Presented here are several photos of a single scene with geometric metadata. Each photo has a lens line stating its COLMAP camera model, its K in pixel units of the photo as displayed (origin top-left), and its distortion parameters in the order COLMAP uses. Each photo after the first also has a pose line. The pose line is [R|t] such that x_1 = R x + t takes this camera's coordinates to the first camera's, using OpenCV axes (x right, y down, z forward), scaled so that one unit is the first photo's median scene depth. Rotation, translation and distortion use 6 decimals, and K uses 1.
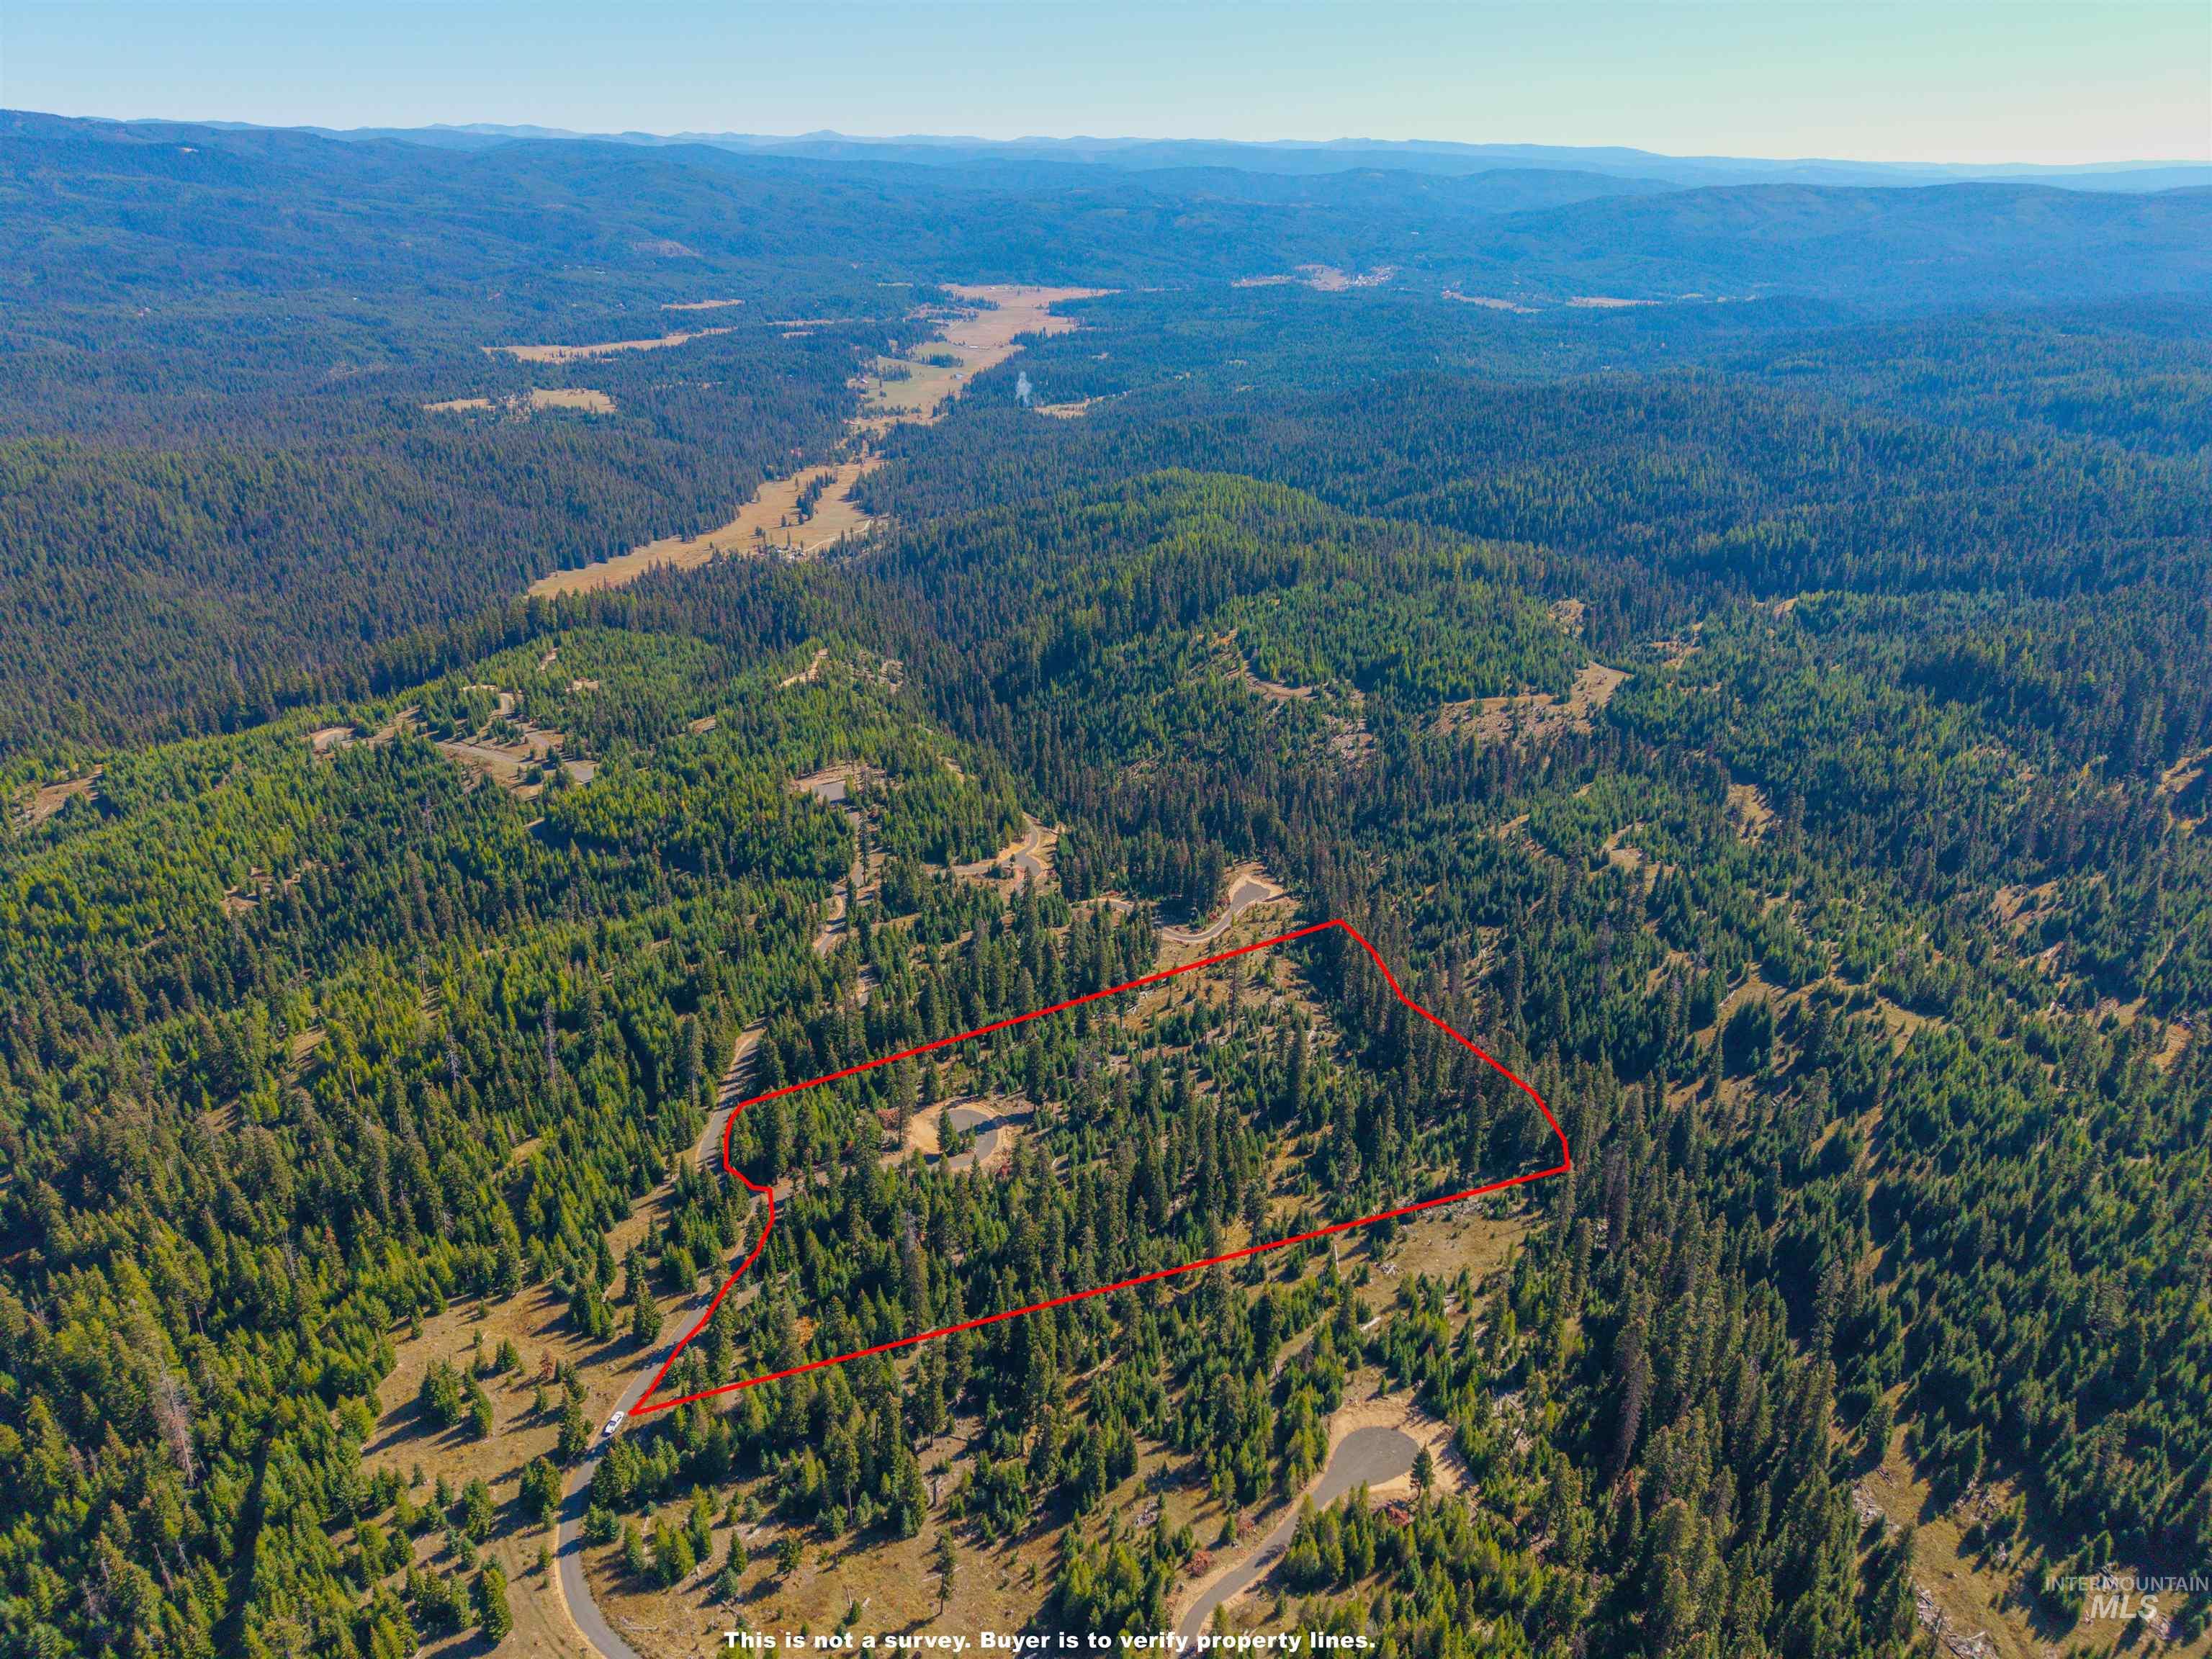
lens RADIAL K [[1478.3, 0, 1106.0], [0, 1478.3, 829.5], [0, 0, 1]] dist [0.017929, -0.019559]
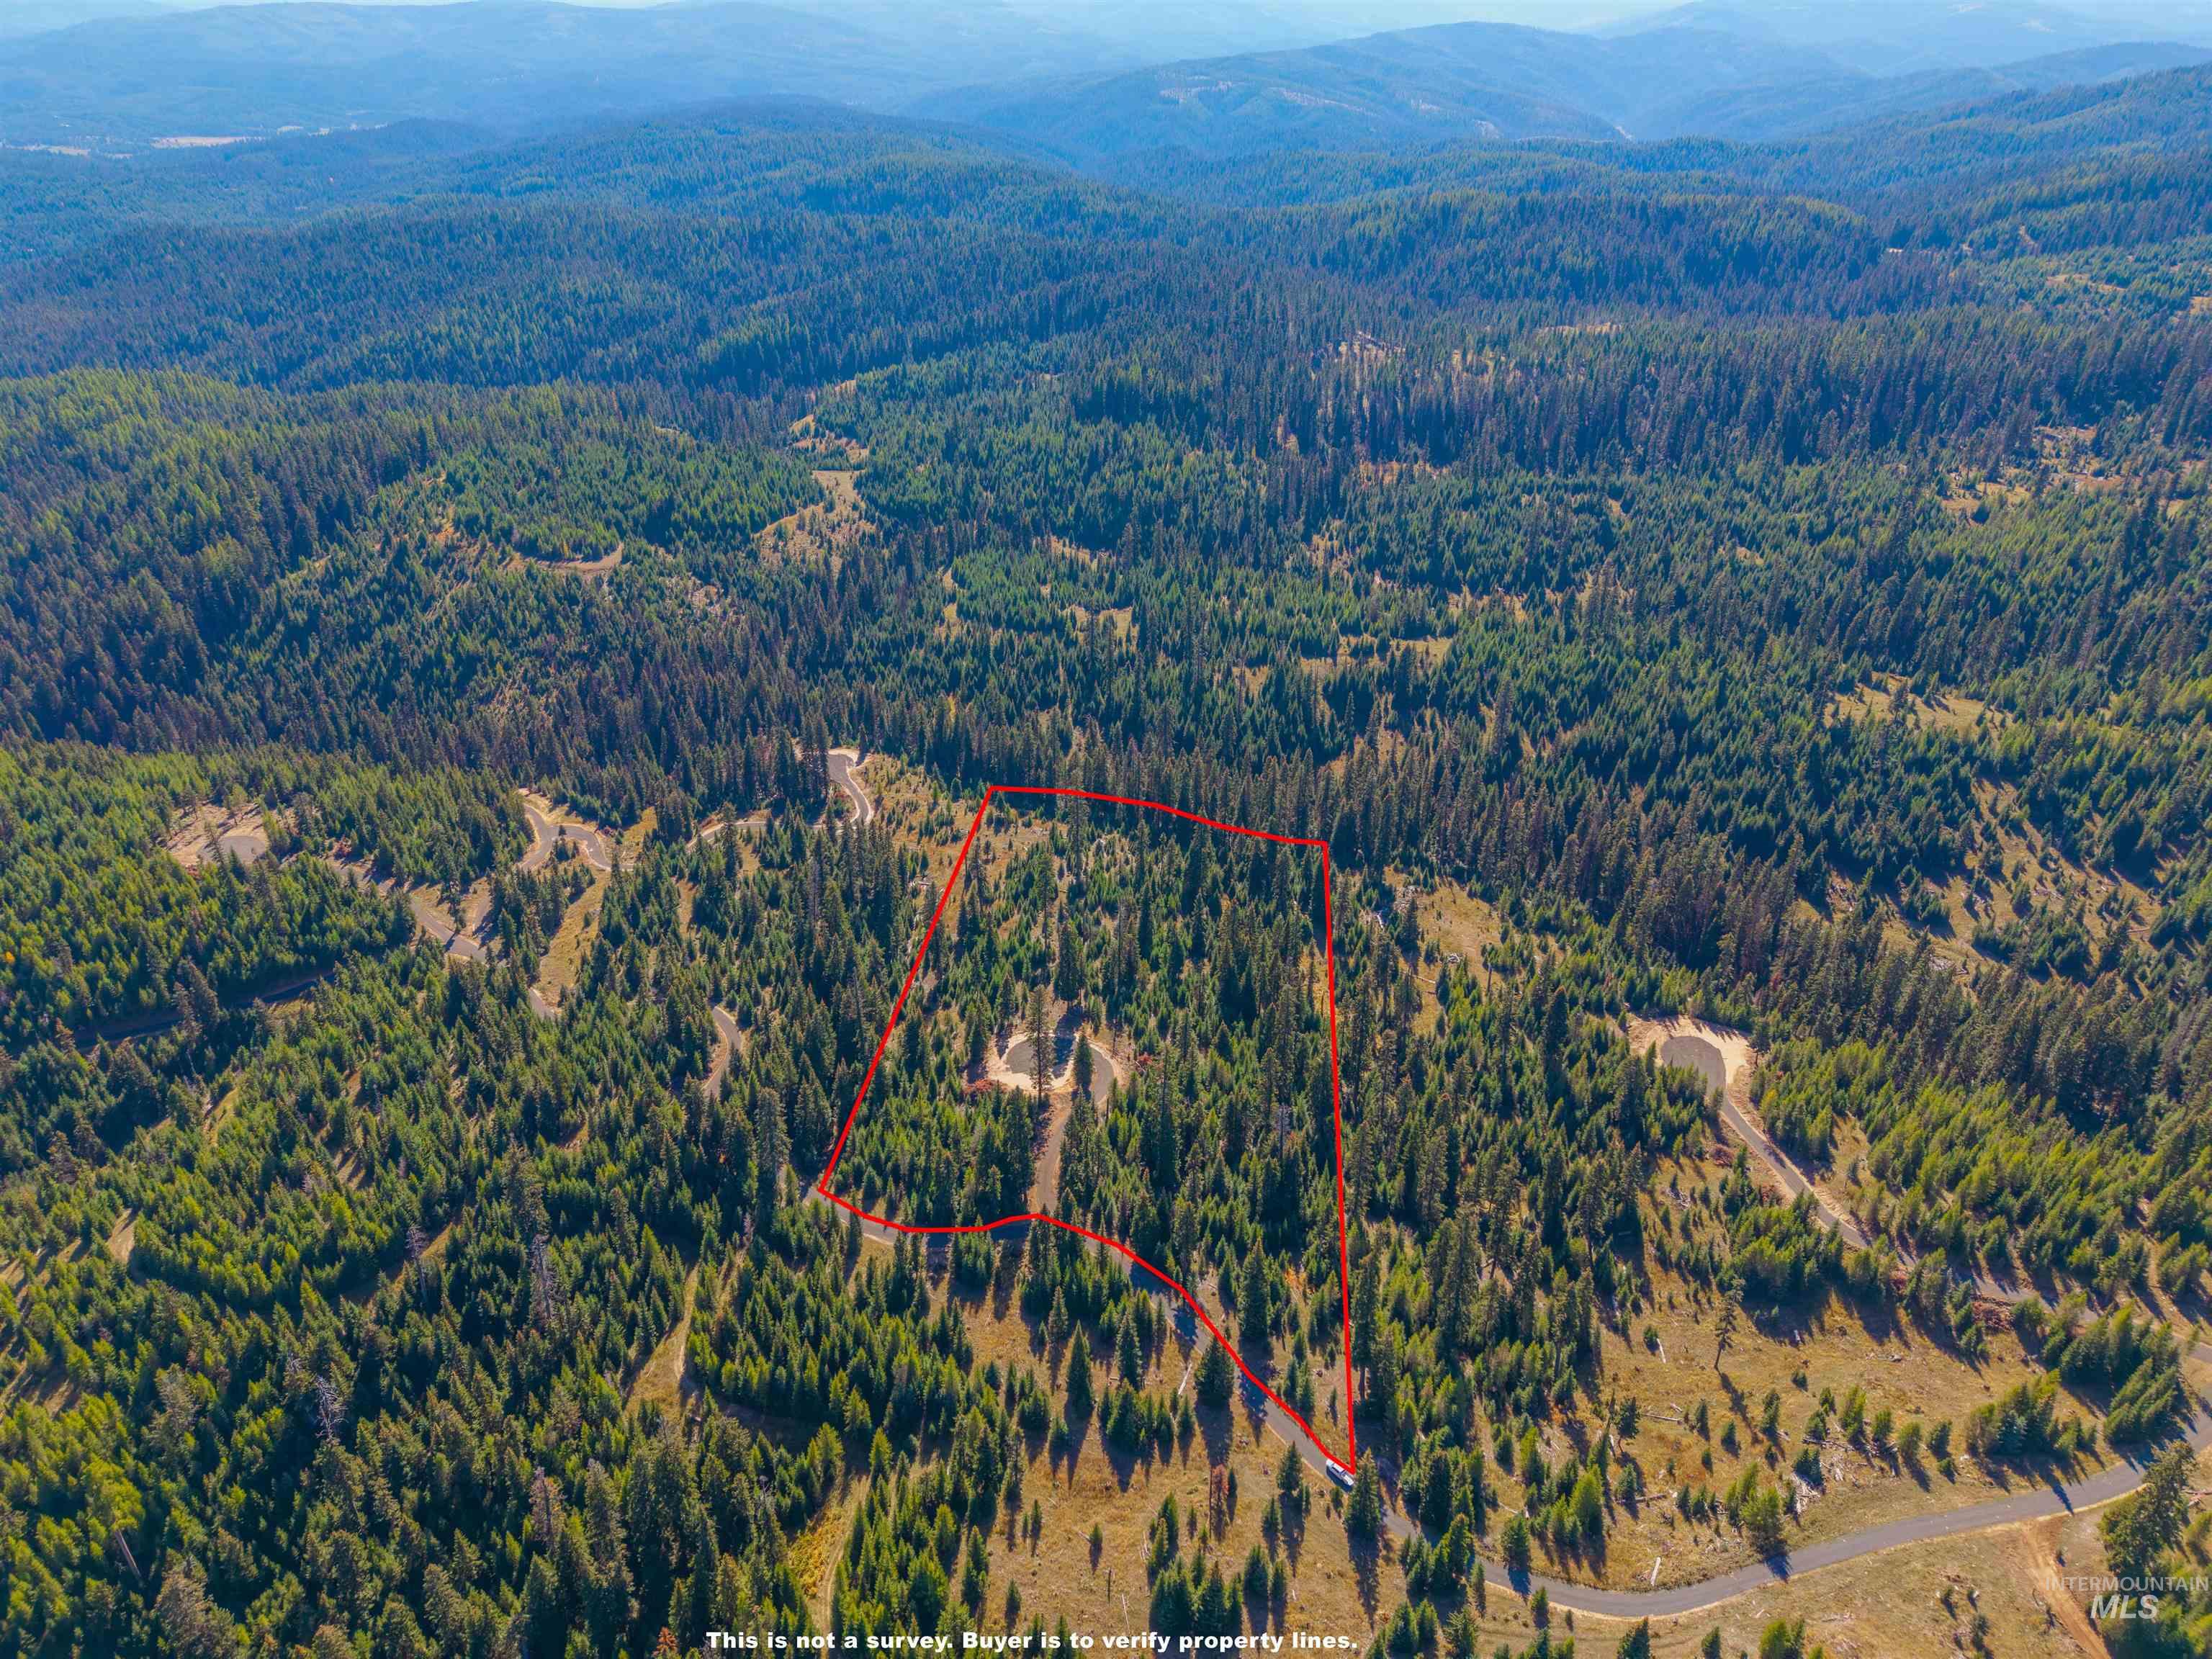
lens RADIAL K [[1478.3, 0, 1106.0], [0, 1478.3, 829.5], [0, 0, 1]] dist [0.017929, -0.019559]
pose [[0.649299, -0.373976, 0.662233, -0.310918], [0.308276, 0.925425, 0.220350, -0.050482], [-0.695253, 0.061078, 0.716166, 0.191338]]
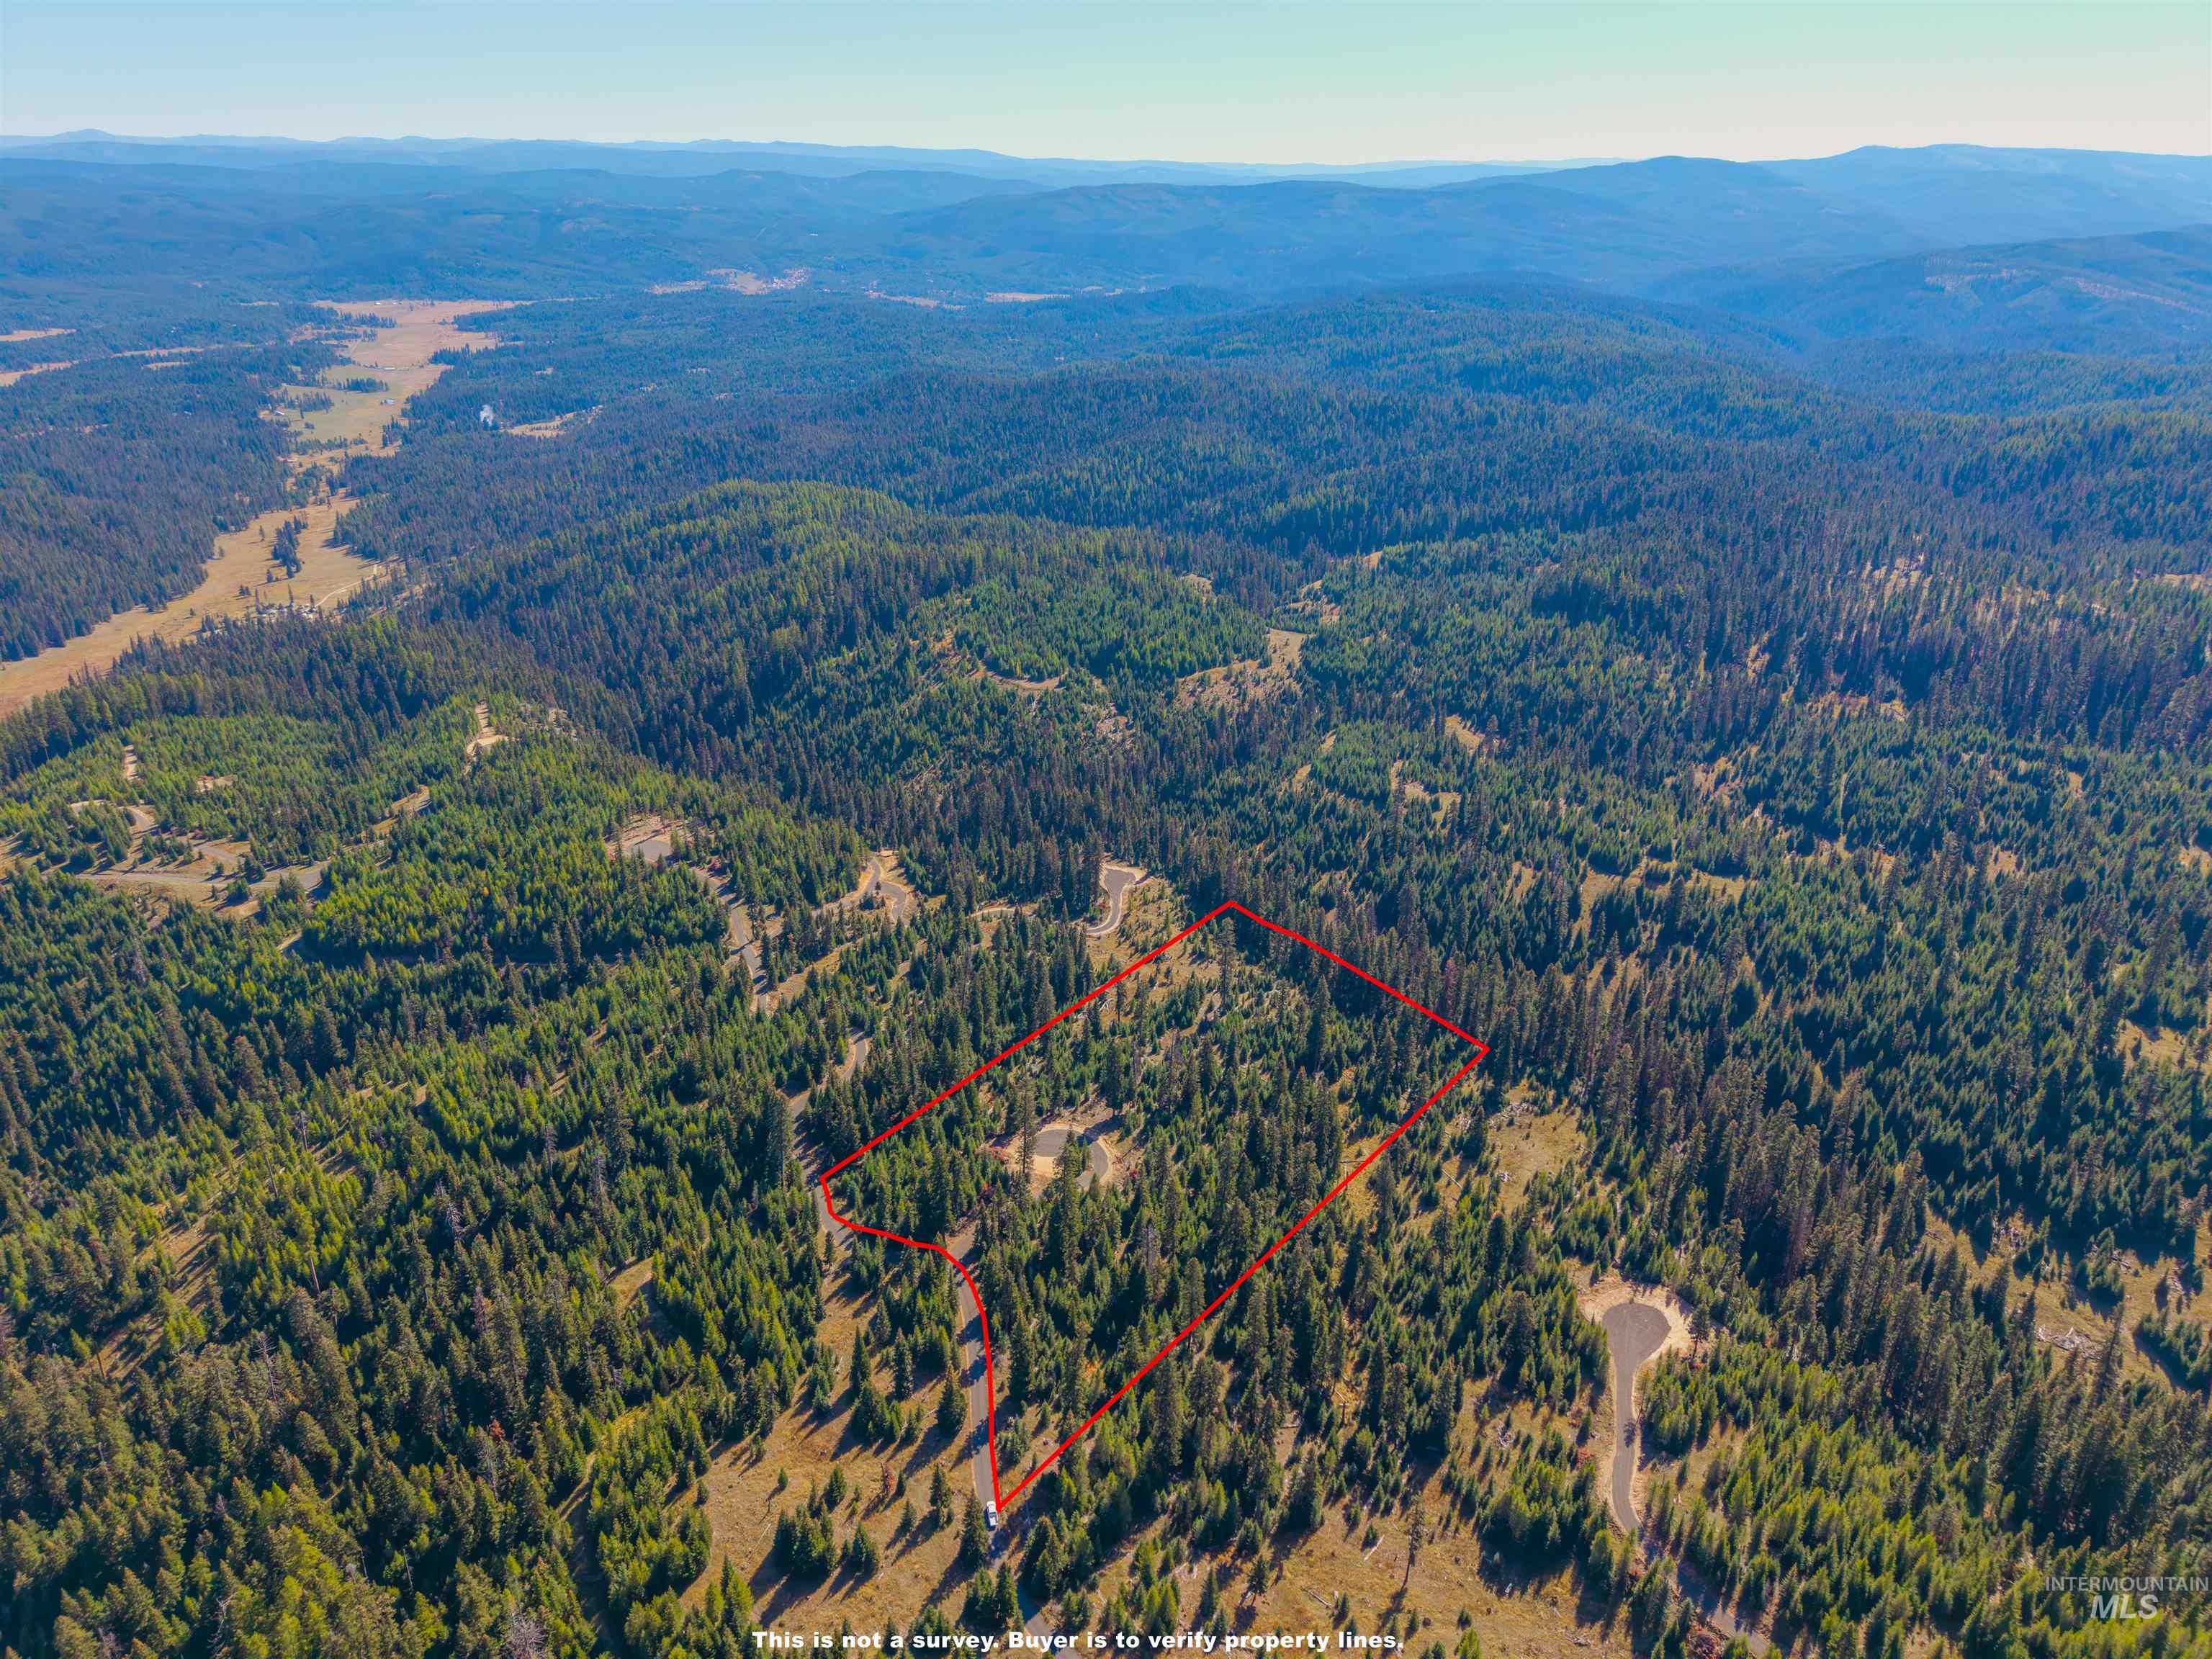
lens RADIAL K [[1478.3, 0, 1106.0], [0, 1478.3, 829.5], [0, 0, 1]] dist [0.017929, -0.019559]
pose [[0.925081, -0.158249, 0.345227, -0.199690], [0.158599, 0.986962, 0.027427, -0.015684], [-0.345066, 0.029380, 0.938118, 0.032185]]
